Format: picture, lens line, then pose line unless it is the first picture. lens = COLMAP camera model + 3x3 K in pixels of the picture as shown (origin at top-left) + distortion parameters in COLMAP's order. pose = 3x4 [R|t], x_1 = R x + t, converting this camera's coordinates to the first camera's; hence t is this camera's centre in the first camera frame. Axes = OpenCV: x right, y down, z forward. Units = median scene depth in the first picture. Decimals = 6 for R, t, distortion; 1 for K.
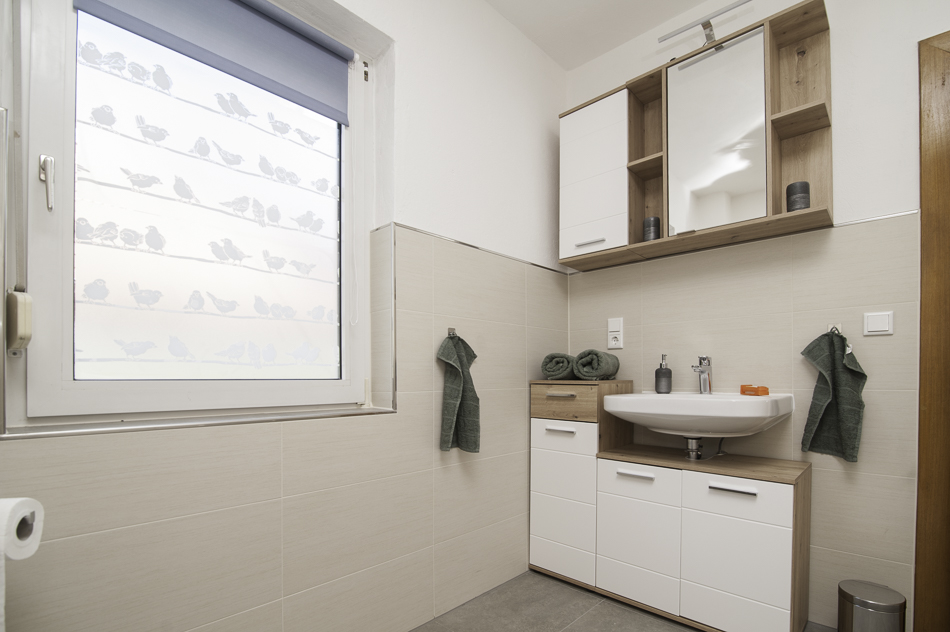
lens RADIAL K [[450.7, 0, 472.5], [0, 450.7, 377.8], [0, 0, 1]] dist [-0.010471, -0.000182]
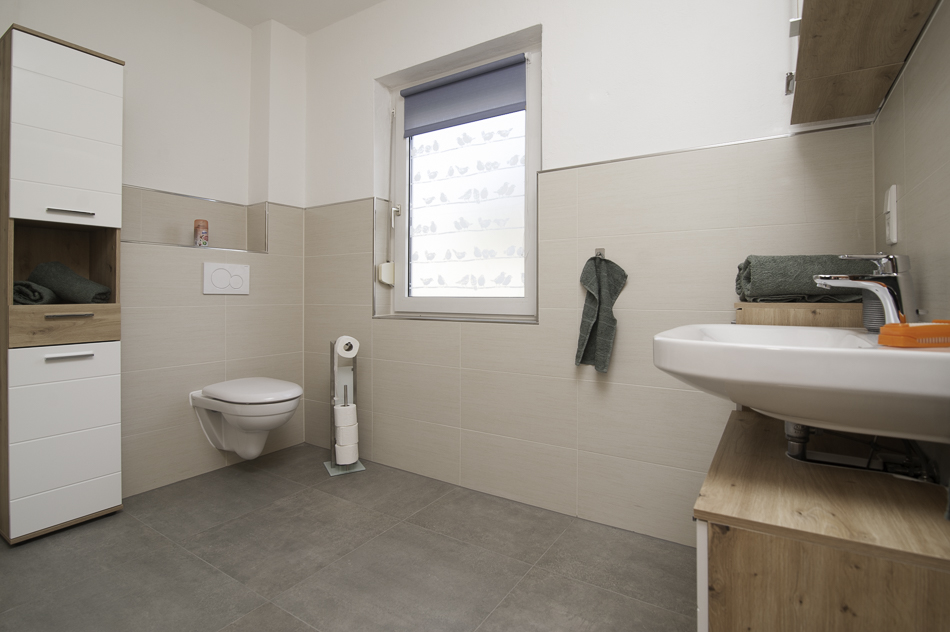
lens RADIAL K [[465.4, 0, 499.3], [0, 465.4, 296.3], [0, 0, 1]] dist [-0.010898, -0.000773]
pose [[0.232531, 0.004279, -0.972580, 1.021142], [-0.008399, 0.999962, 0.002391, -0.003333], [0.972553, 0.007613, 0.232558, 0.581524]]
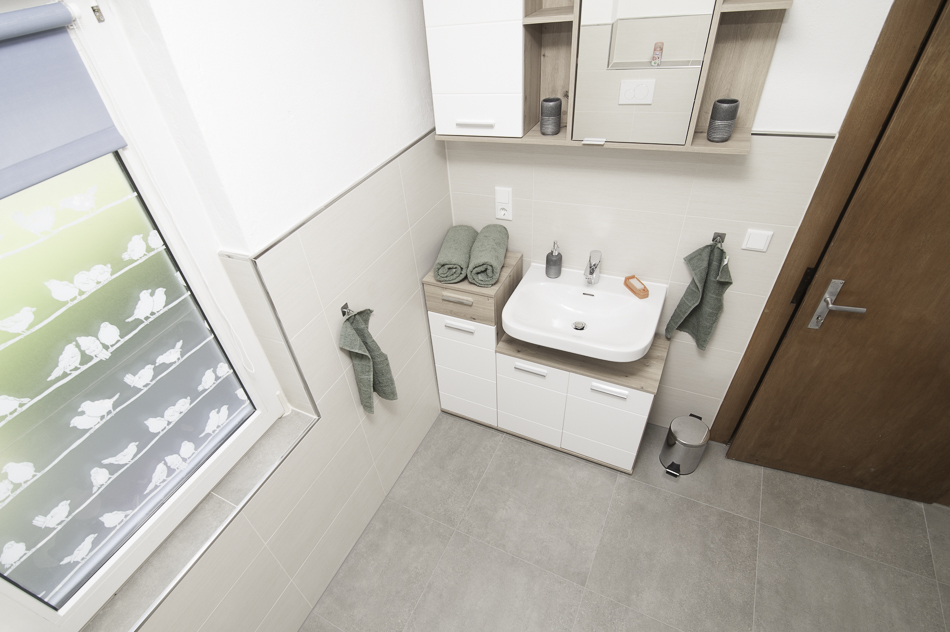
lens RADIAL K [[471.2, 0, 430.0], [0, 471.2, 356.1], [0, 0, 1]] dist [-0.002204, -0.000410]
pose [[0.958847, -0.258315, 0.117833, -0.019956], [0.121177, 0.747649, 0.652945, -0.691948], [-0.256764, -0.611796, 0.748183, 0.198929]]
